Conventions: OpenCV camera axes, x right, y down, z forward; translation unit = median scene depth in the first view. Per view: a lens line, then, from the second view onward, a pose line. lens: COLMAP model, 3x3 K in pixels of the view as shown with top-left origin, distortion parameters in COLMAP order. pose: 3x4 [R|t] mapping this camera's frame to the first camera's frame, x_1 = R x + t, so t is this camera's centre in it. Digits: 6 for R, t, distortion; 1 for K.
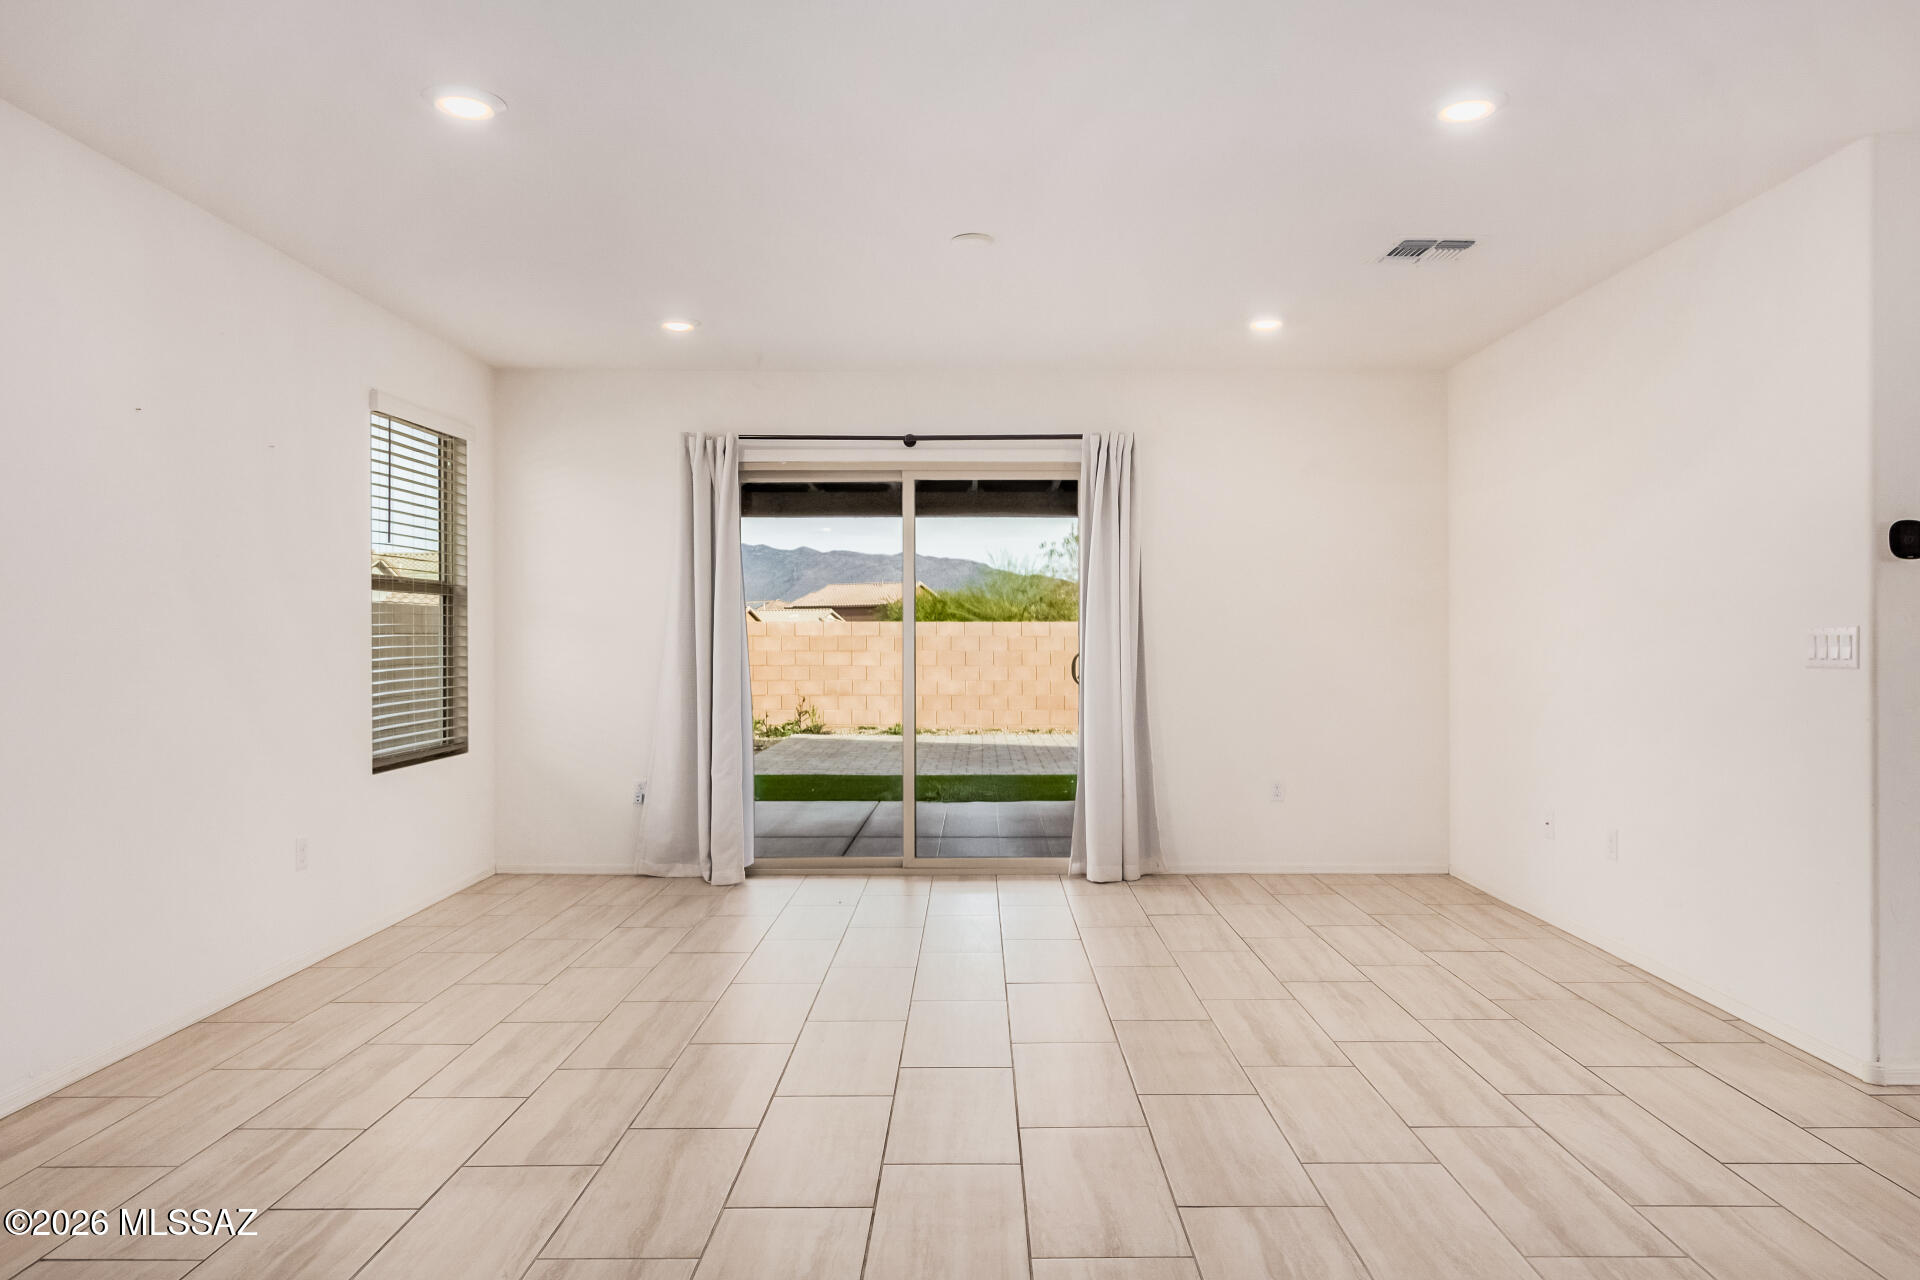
lens RADIAL K [[1238.5, 0, 981.0], [0, 1238.5, 629.9], [0, 0, 1]] dist [0.009697, 0.001211]
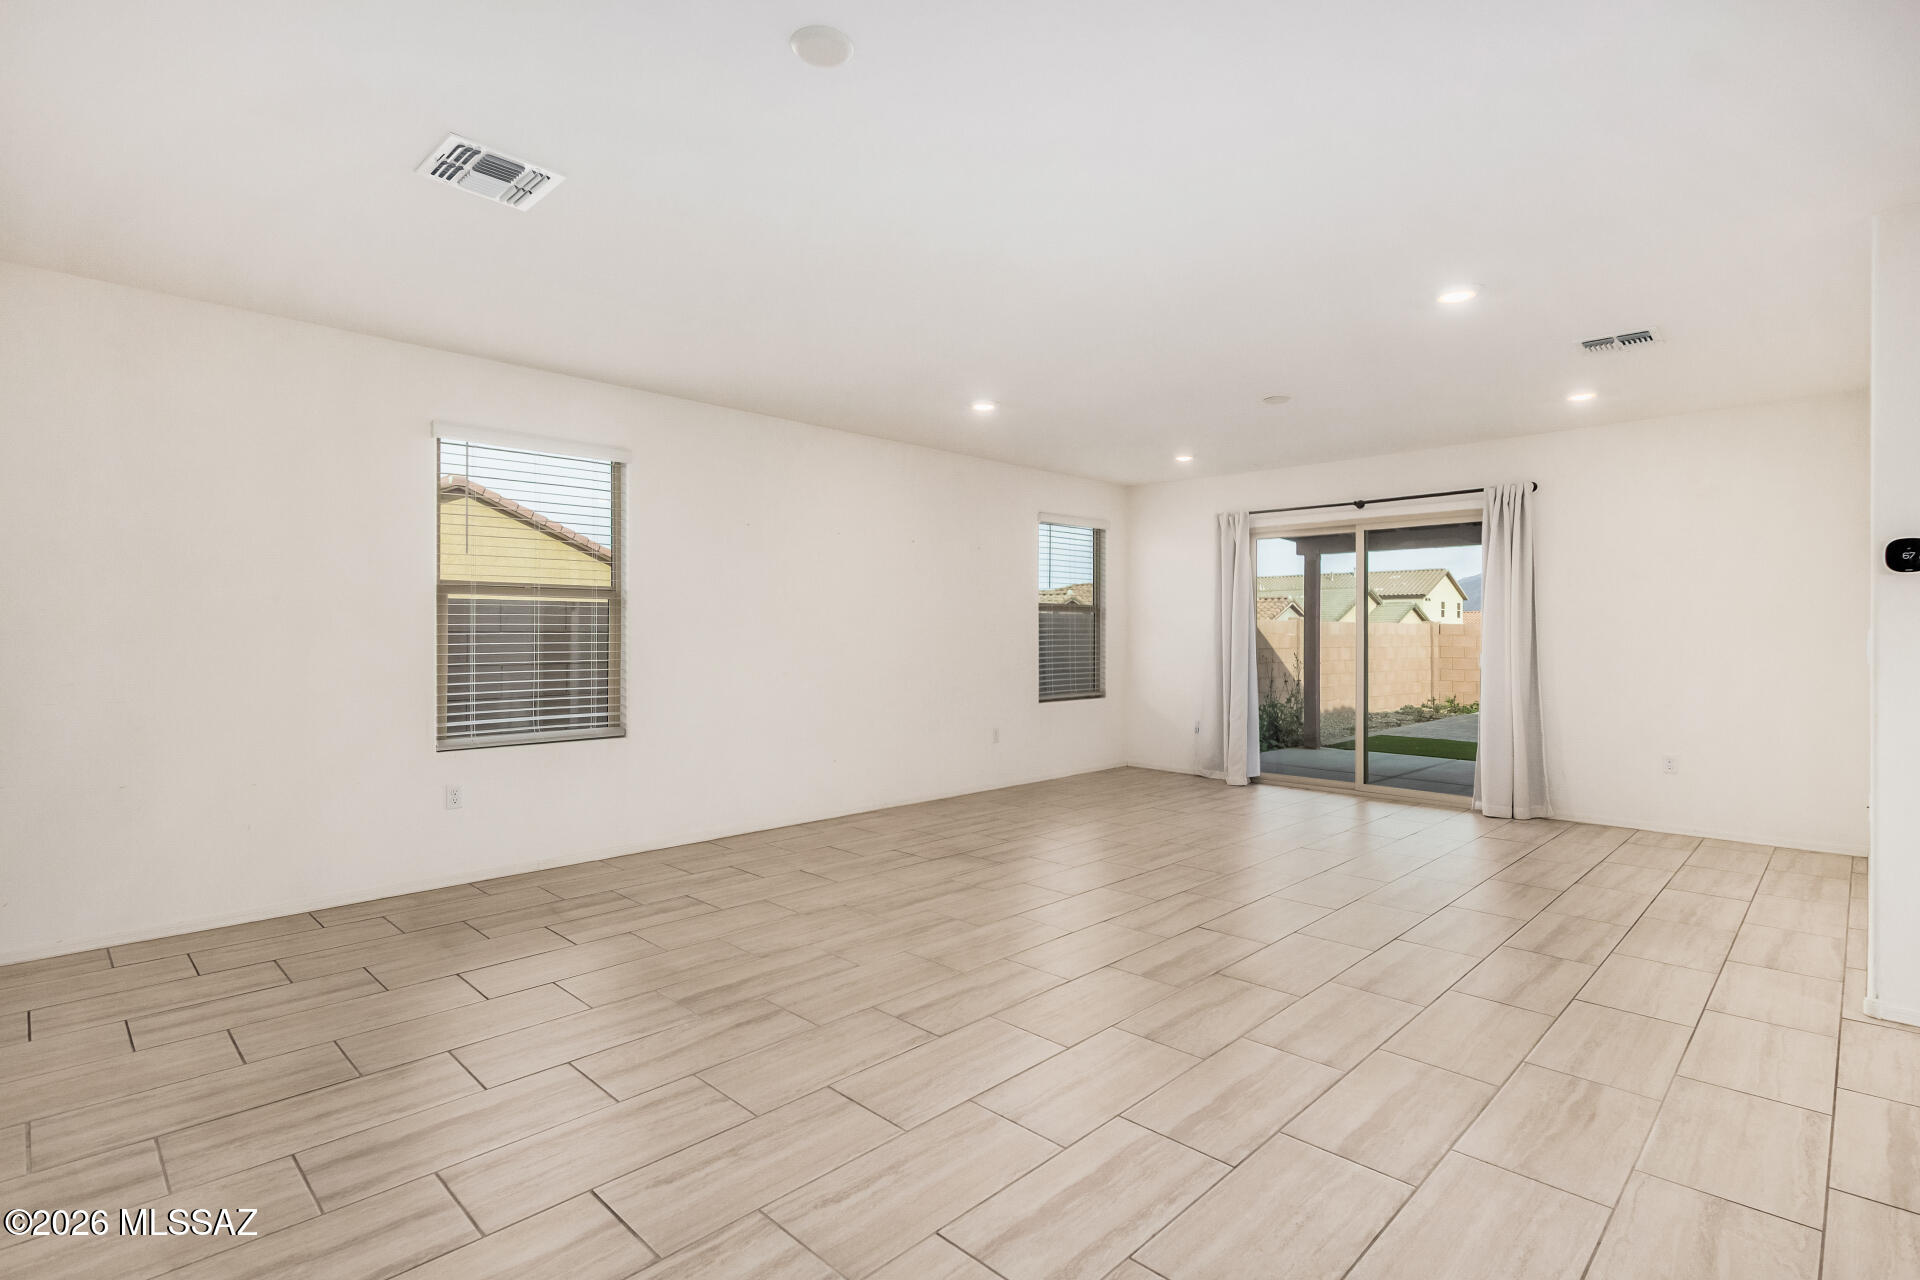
lens RADIAL K [[917.7, 0, 965.2], [0, 917.7, 634.0], [0, 0, 1]] dist [0.009606, -0.000149]
pose [[0.712809, 0.002394, -0.701354, 0.389774], [0.000194, 0.999993, 0.003611, -0.000990], [0.701358, -0.002710, 0.712804, -0.123197]]
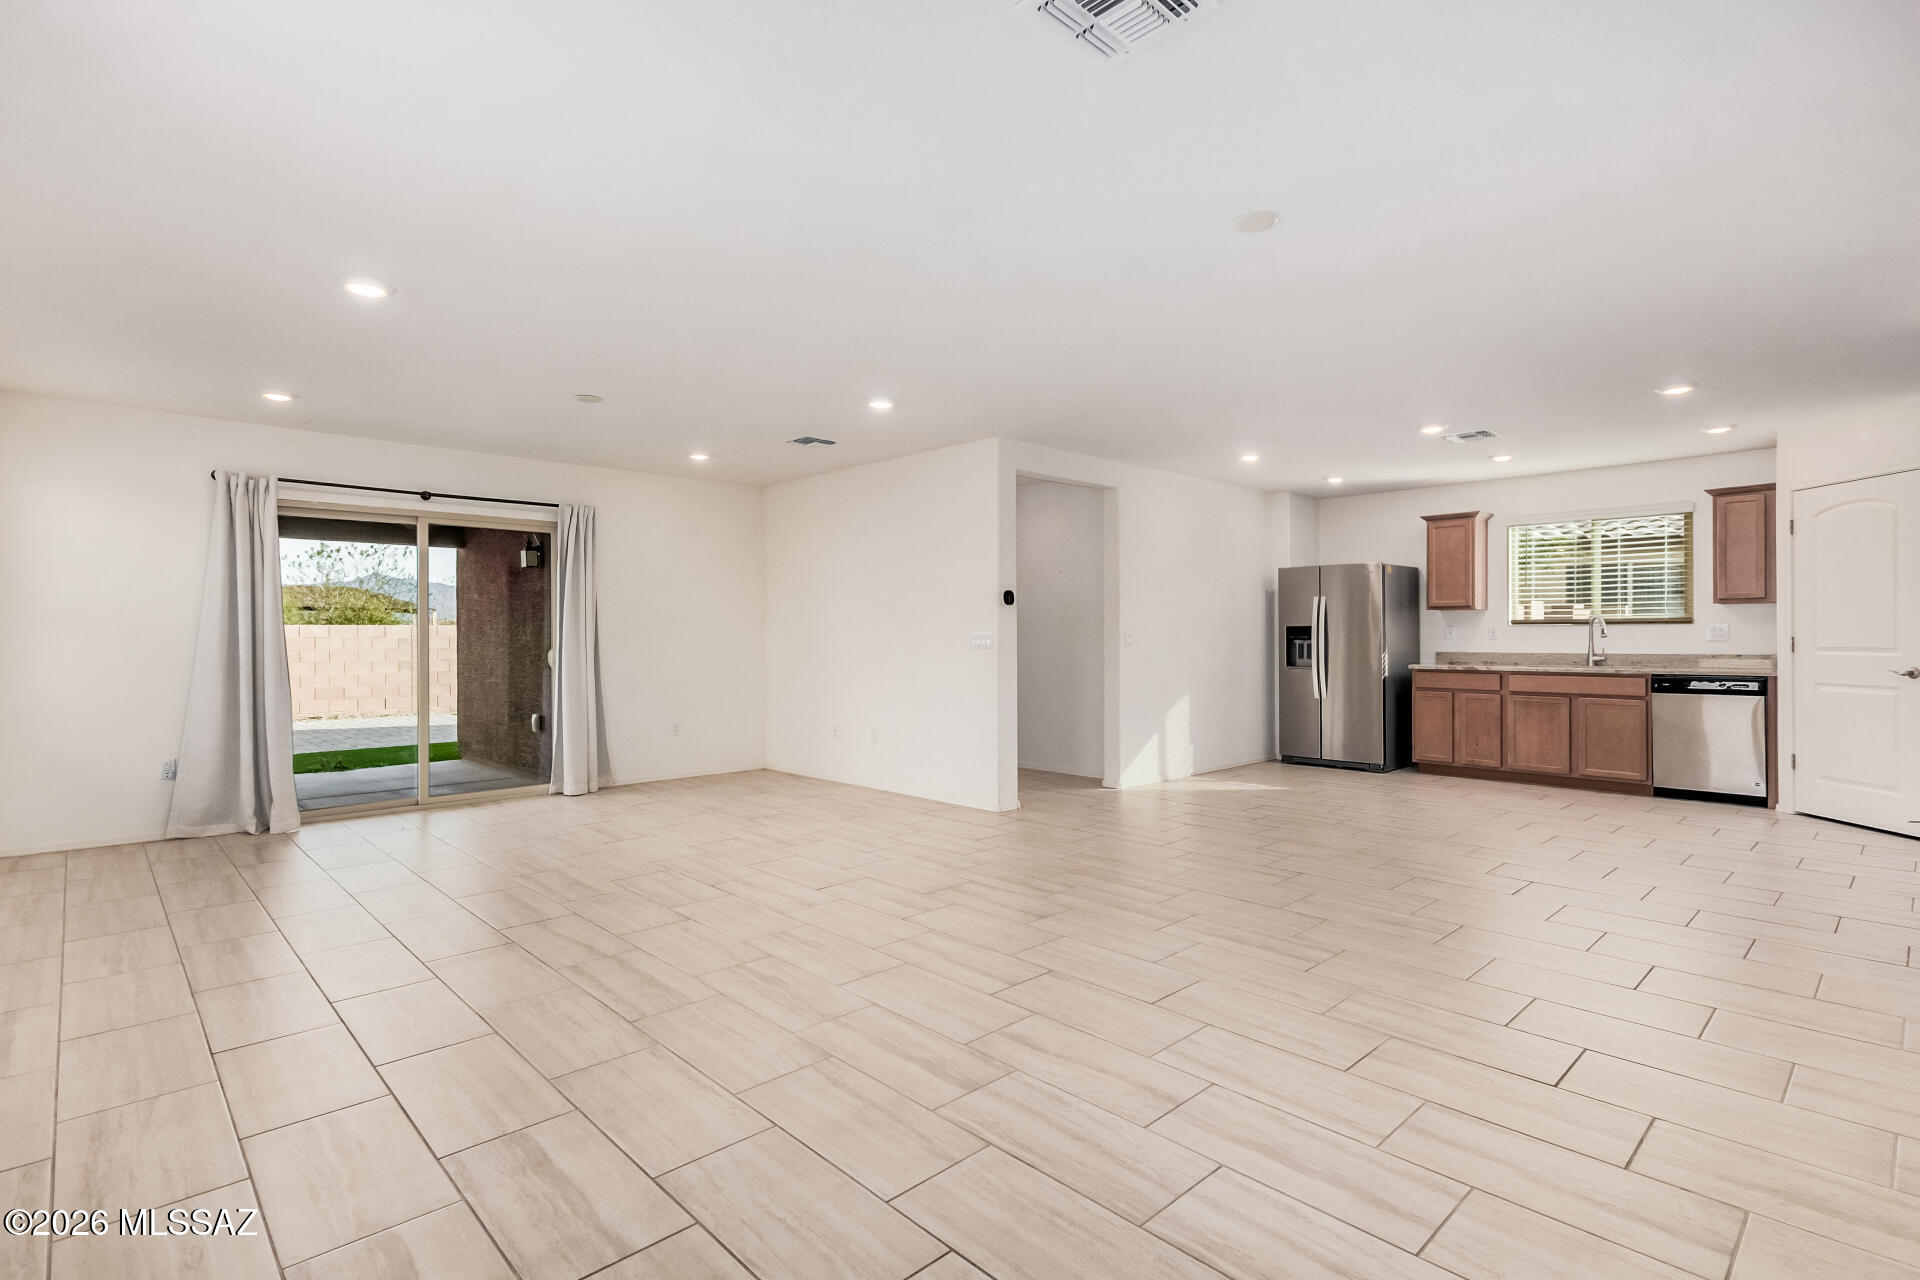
lens RADIAL K [[917.7, 0, 965.2], [0, 917.7, 634.0], [0, 0, 1]] dist [0.009606, -0.000149]
pose [[0.724337, 0.000037, 0.689446, -0.338854], [-0.001236, 0.999998, 0.001245, -0.000234], [-0.689445, -0.001754, 0.724336, -0.166317]]
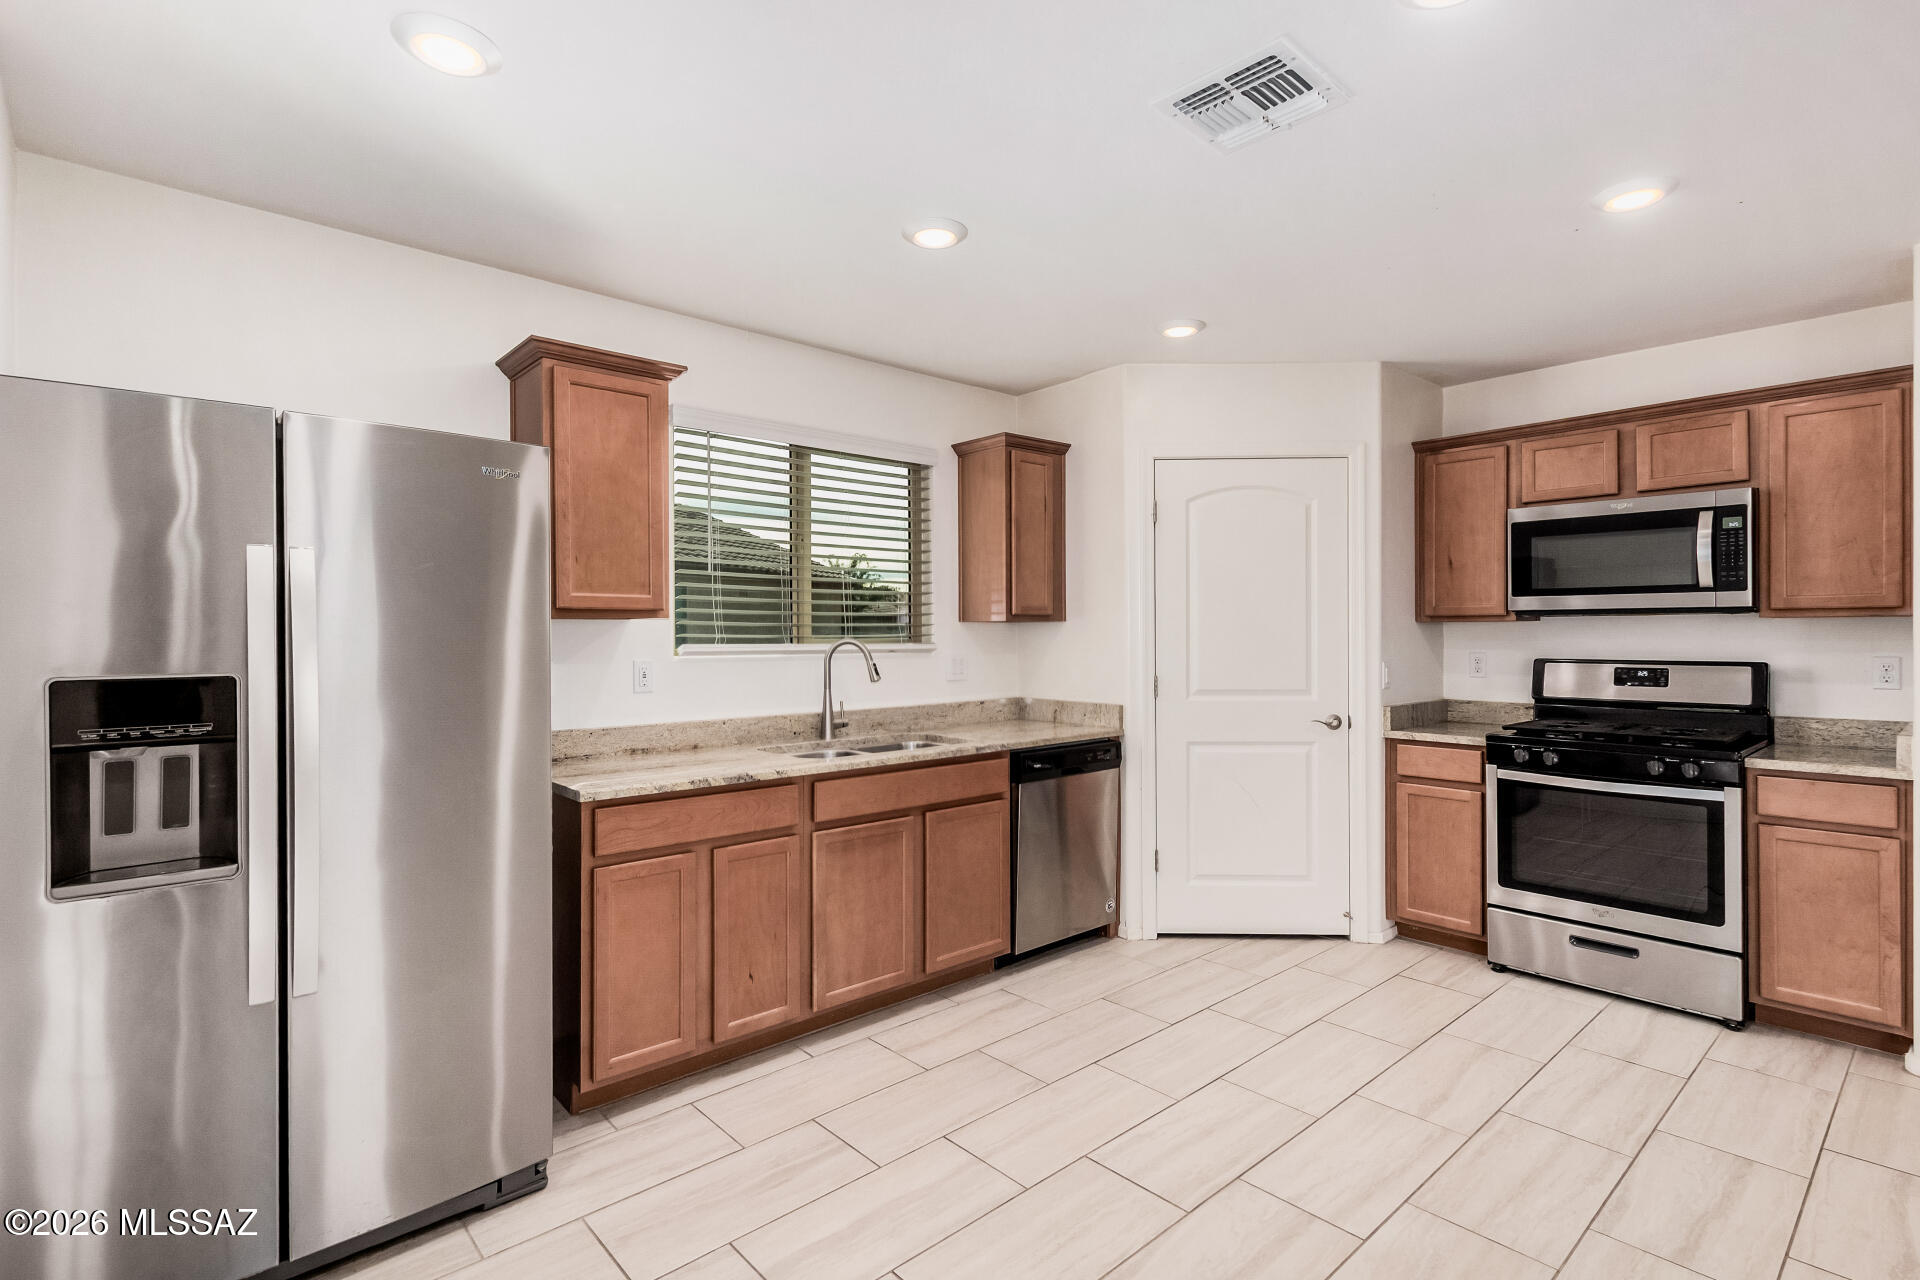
lens RADIAL K [[917.7, 0, 965.2], [0, 917.7, 634.0], [0, 0, 1]] dist [0.009606, -0.000149]
pose [[-0.671298, 0.004584, 0.741174, 0.587729], [0.000510, 0.999983, -0.005723, -0.022865], [-0.741188, -0.003464, -0.671289, 0.487349]]
